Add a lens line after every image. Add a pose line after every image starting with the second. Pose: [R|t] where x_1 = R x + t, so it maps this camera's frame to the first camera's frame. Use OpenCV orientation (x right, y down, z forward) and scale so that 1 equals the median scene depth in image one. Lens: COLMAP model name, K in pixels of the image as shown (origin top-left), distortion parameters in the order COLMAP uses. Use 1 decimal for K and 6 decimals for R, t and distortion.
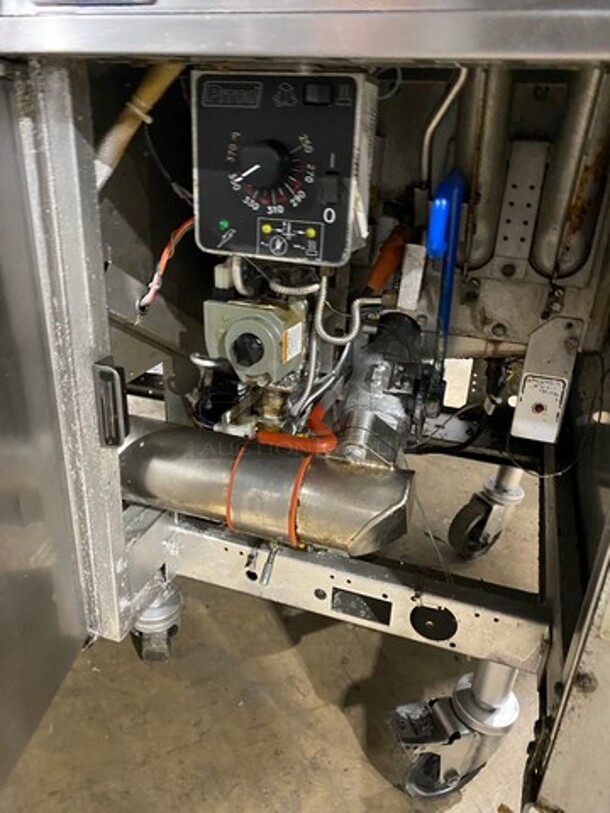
lens RADIAL K [[642.1, 0, 310.6], [0, 642.1, 405.1], [0, 0, 1]] dist [0.008211, -0.006001]
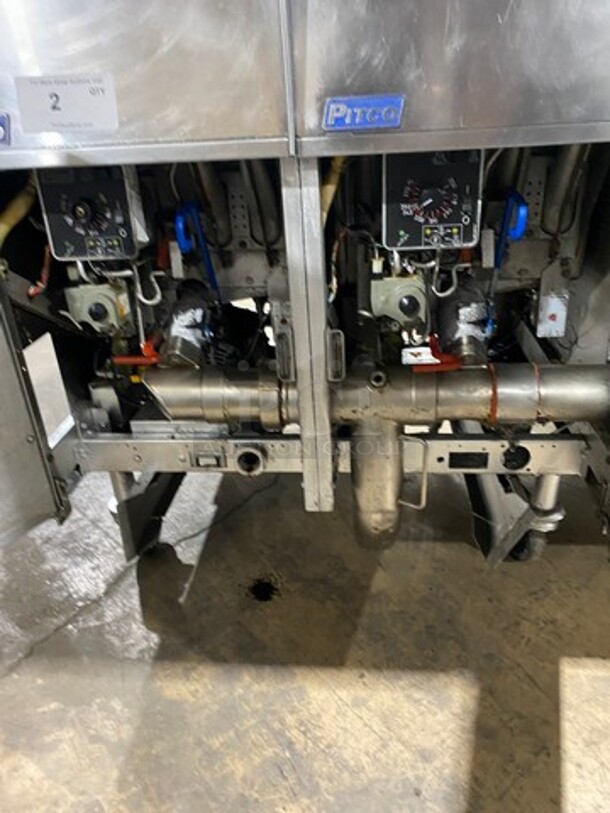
lens RADIAL K [[642.1, 0, 310.6], [0, 642.1, 405.1], [0, 0, 1]] dist [0.008211, -0.006001]
pose [[0.968019, -0.188681, 0.165346, -0.772215], [0.184269, 0.981988, 0.041771, 0.062809], [-0.170249, -0.009967, 0.985351, -0.705046]]
